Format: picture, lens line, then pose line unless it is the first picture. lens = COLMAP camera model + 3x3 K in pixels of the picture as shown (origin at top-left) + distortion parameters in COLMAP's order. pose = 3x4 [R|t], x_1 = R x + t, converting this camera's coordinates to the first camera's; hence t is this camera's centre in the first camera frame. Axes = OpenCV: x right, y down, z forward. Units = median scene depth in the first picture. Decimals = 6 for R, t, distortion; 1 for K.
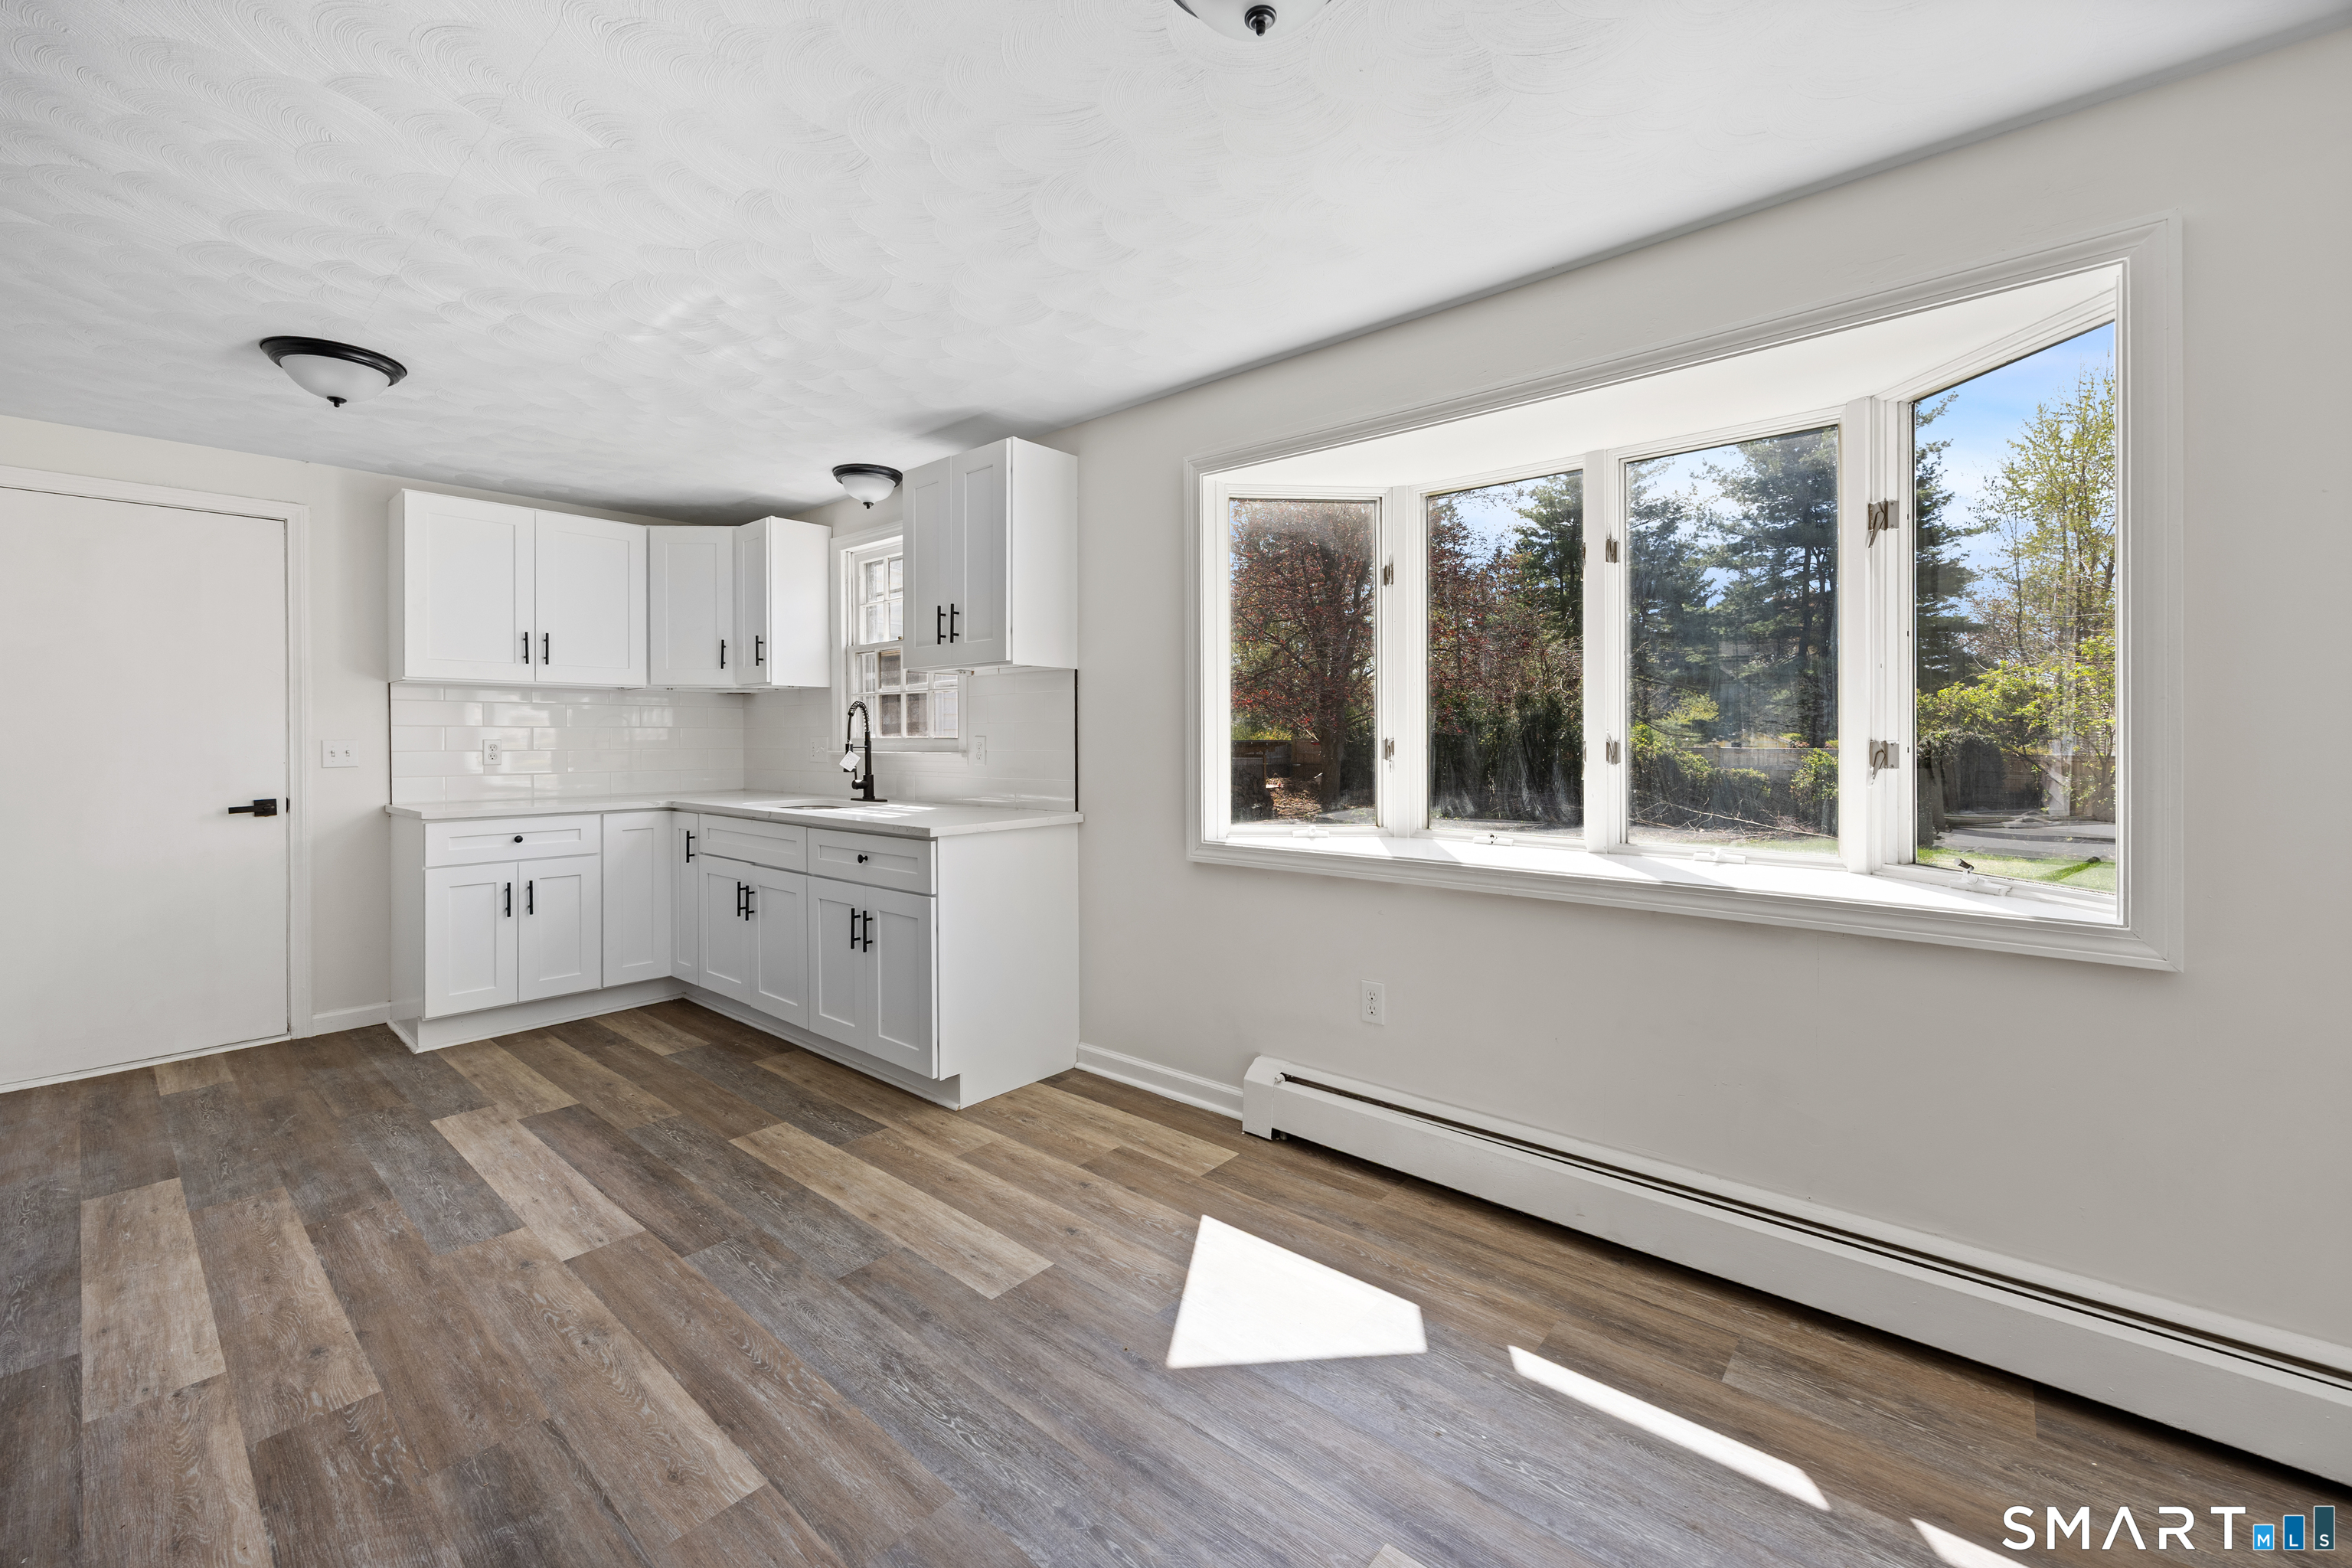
lens RADIAL K [[950.0, 0, 1147.8], [0, 950.0, 740.7], [0, 0, 1]] dist [-0.000413, 0.000233]
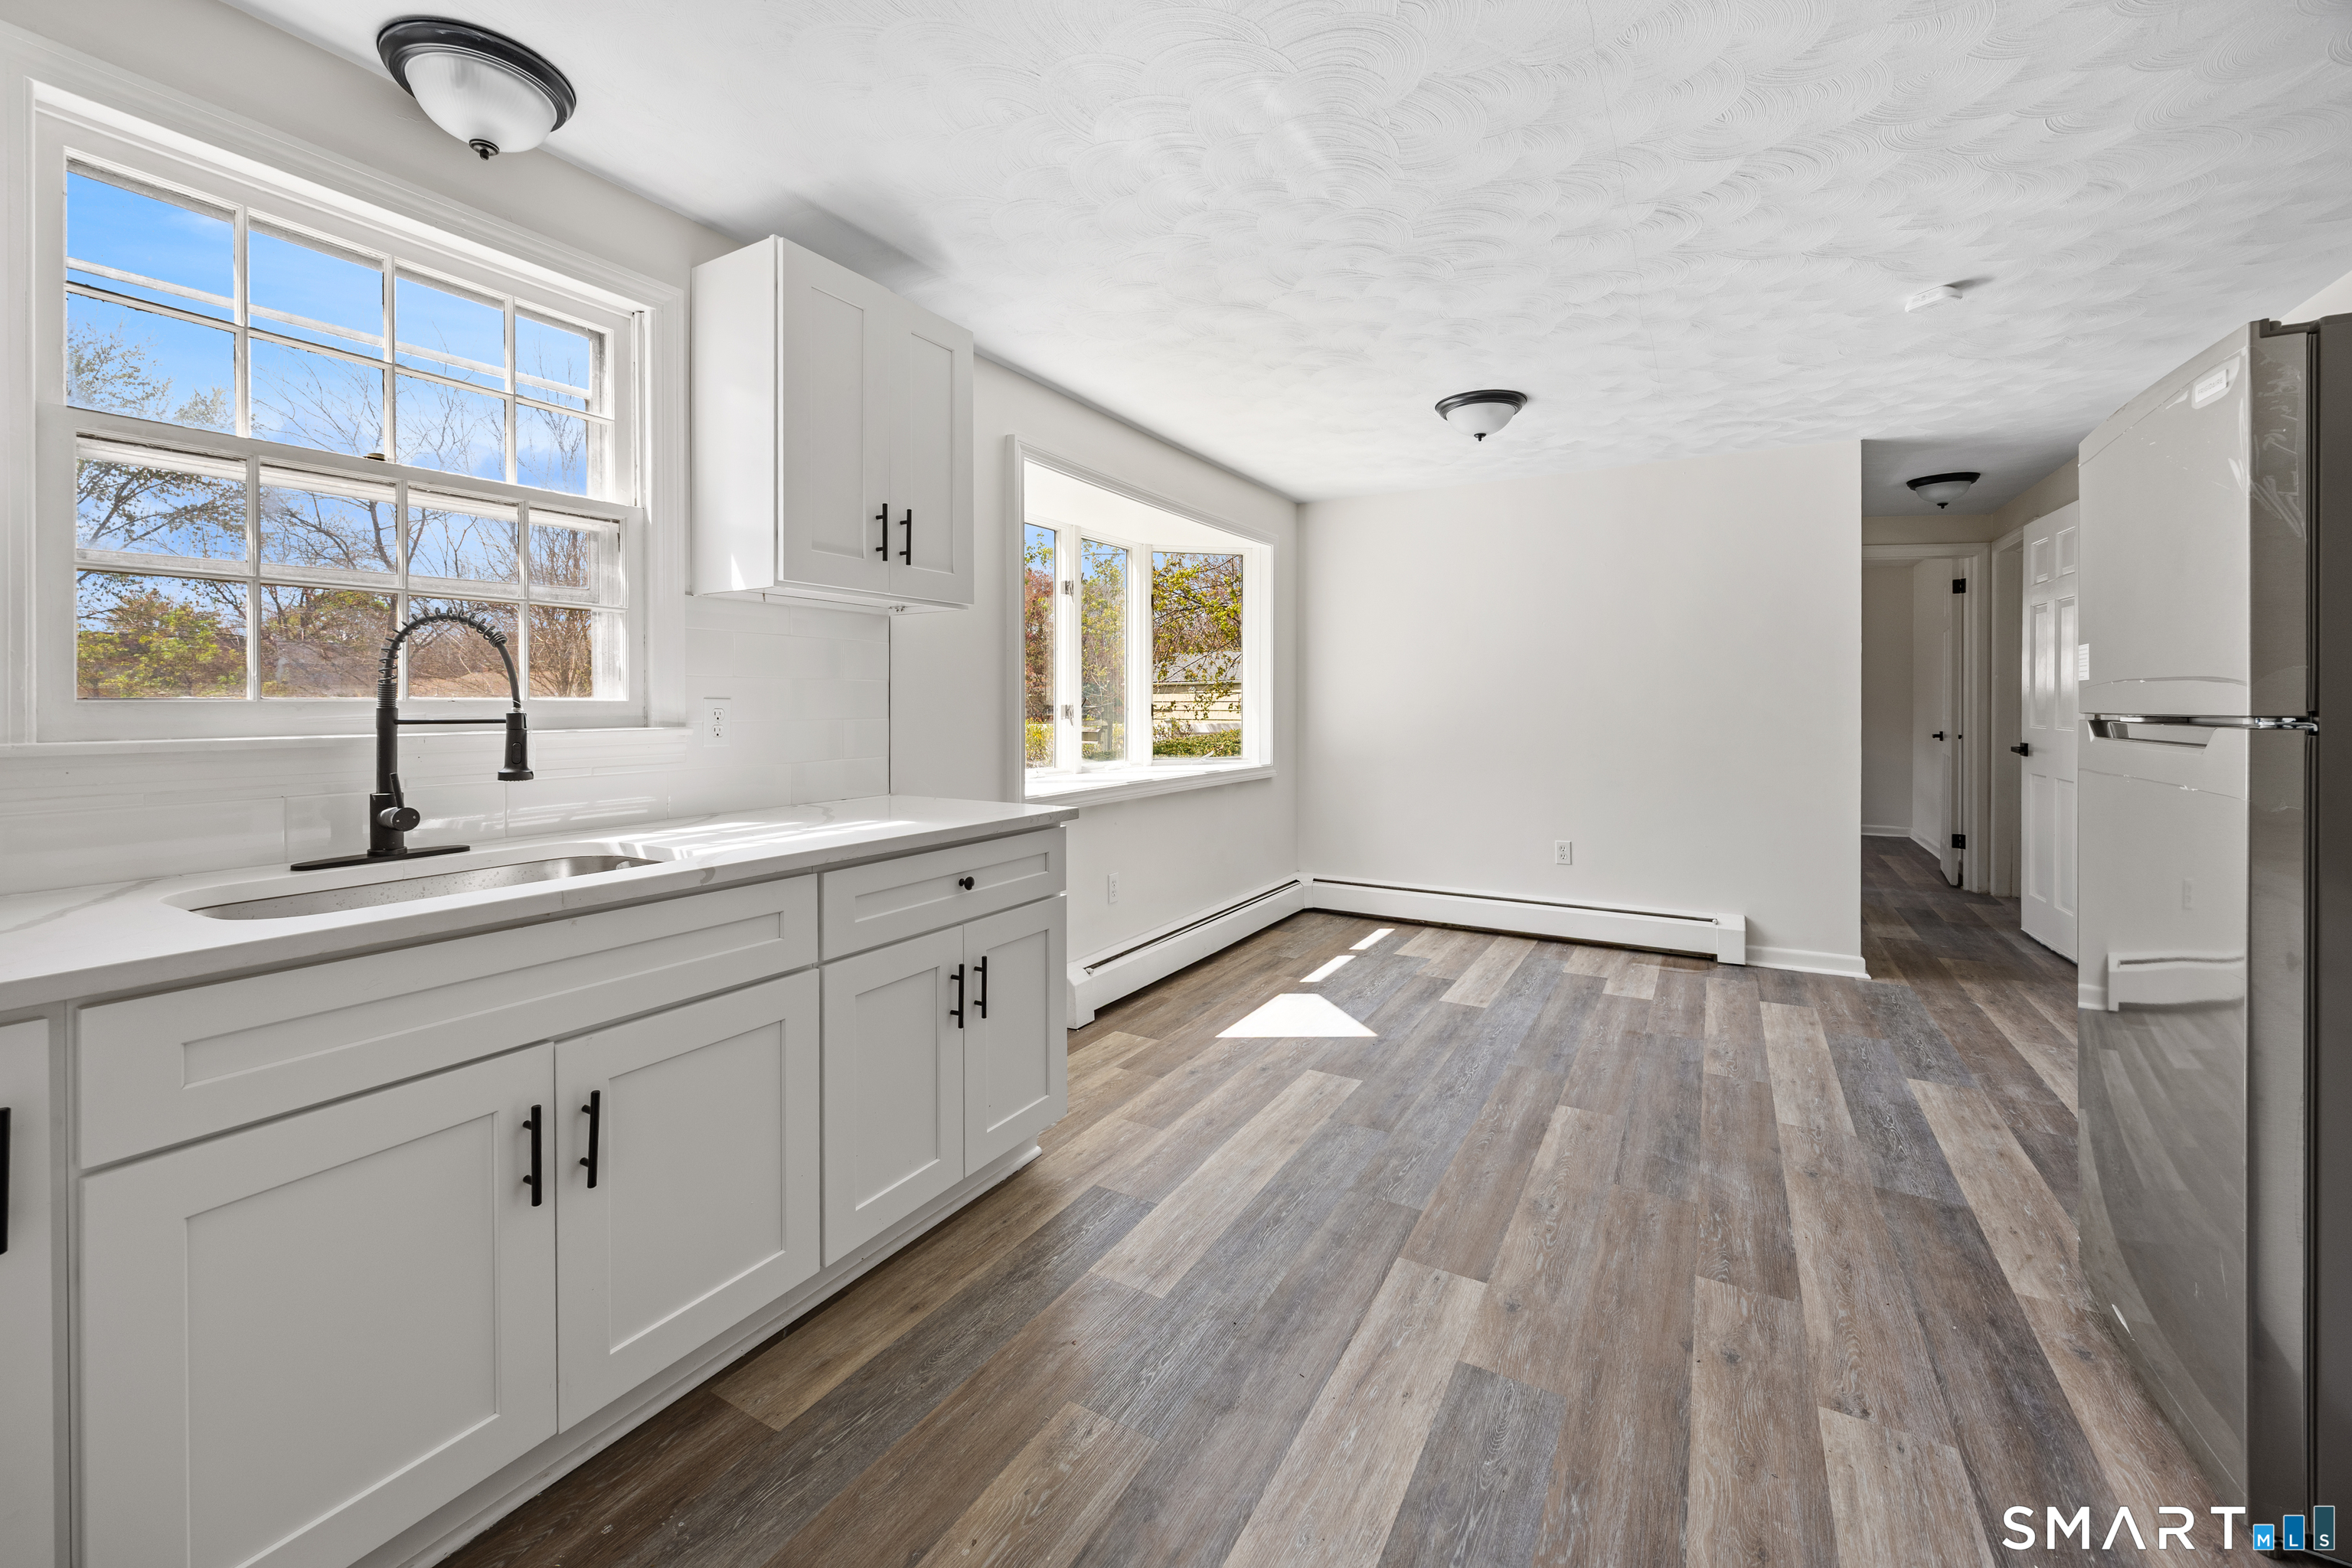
lens RADIAL K [[939.9, 0, 1165.2], [0, 939.9, 711.2], [0, 0, 1]] dist [0.000995, 0.000339]
pose [[-0.193621, -0.001990, 0.981074, -1.131382], [0.010309, 0.999939, 0.004063, 0.005059], [-0.981022, 0.010900, -0.193589, 1.162753]]
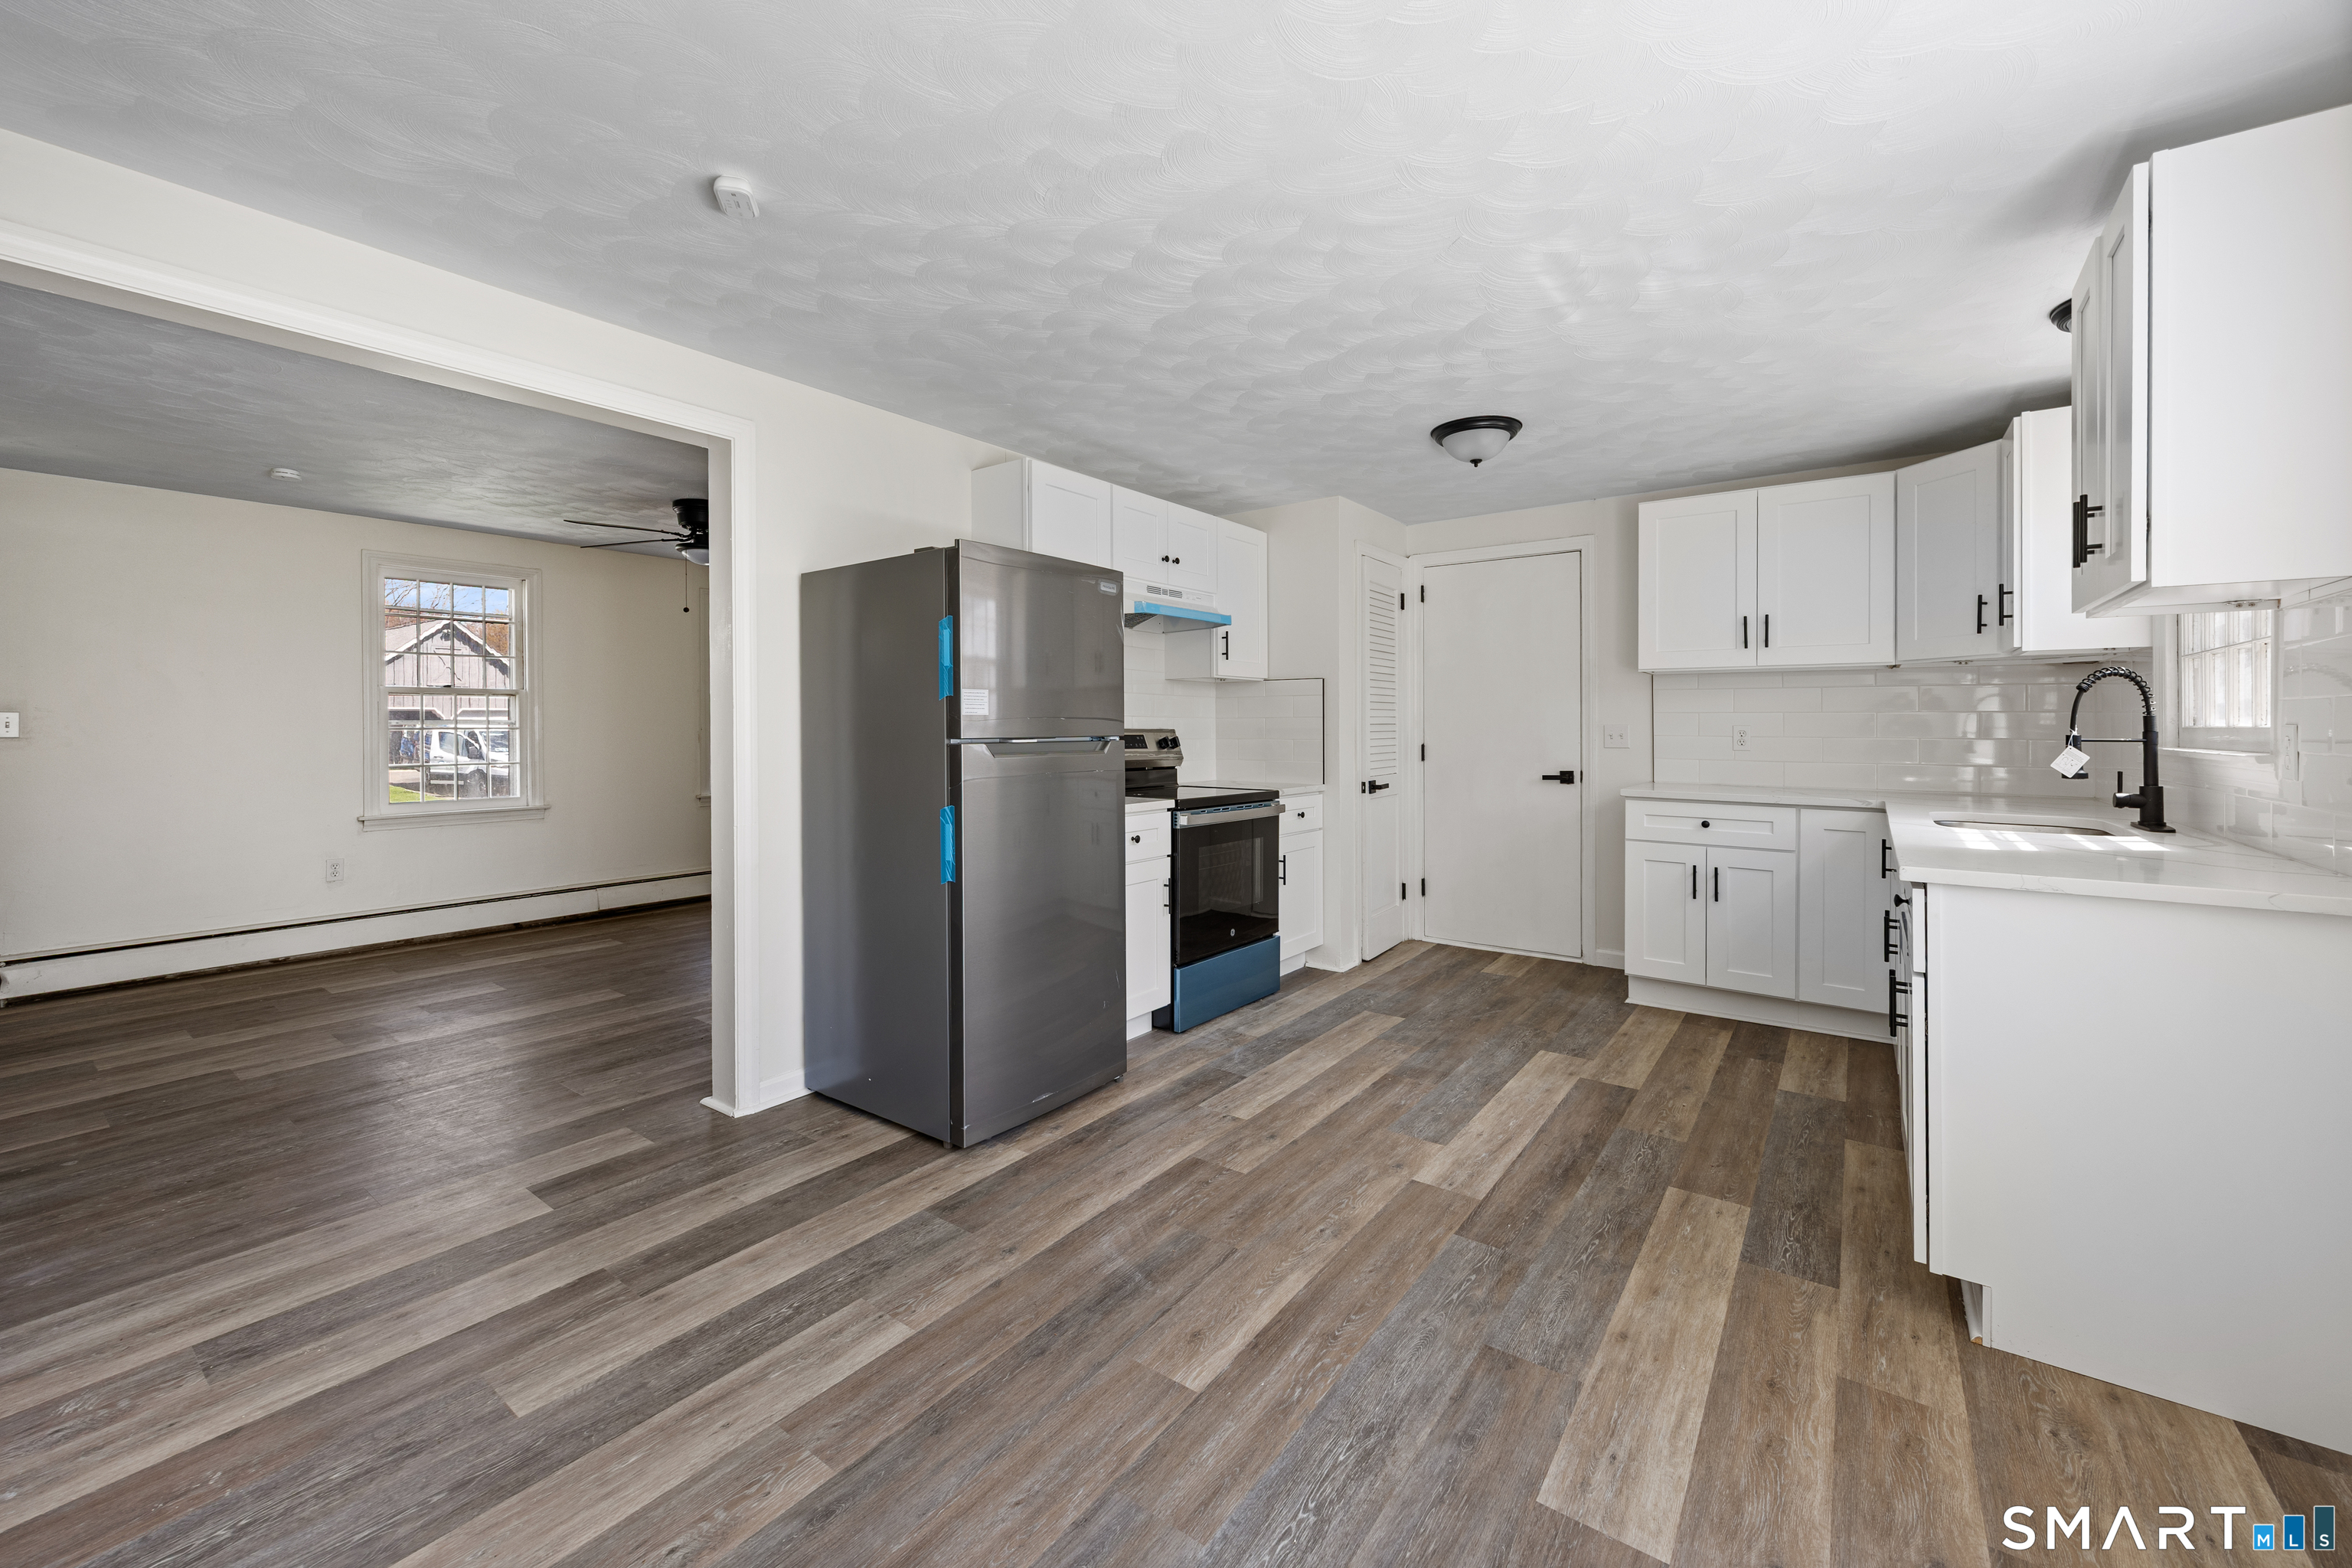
lens RADIAL K [[931.9, 0, 1175.5], [0, 931.9, 731.8], [0, 0, 1]] dist [0.001866, 0.000363]
pose [[0.092871, 0.012768, -0.995596, 0.377832], [-0.005892, 0.999907, 0.012273, -0.004683], [0.995661, 0.004726, 0.092937, 0.483985]]
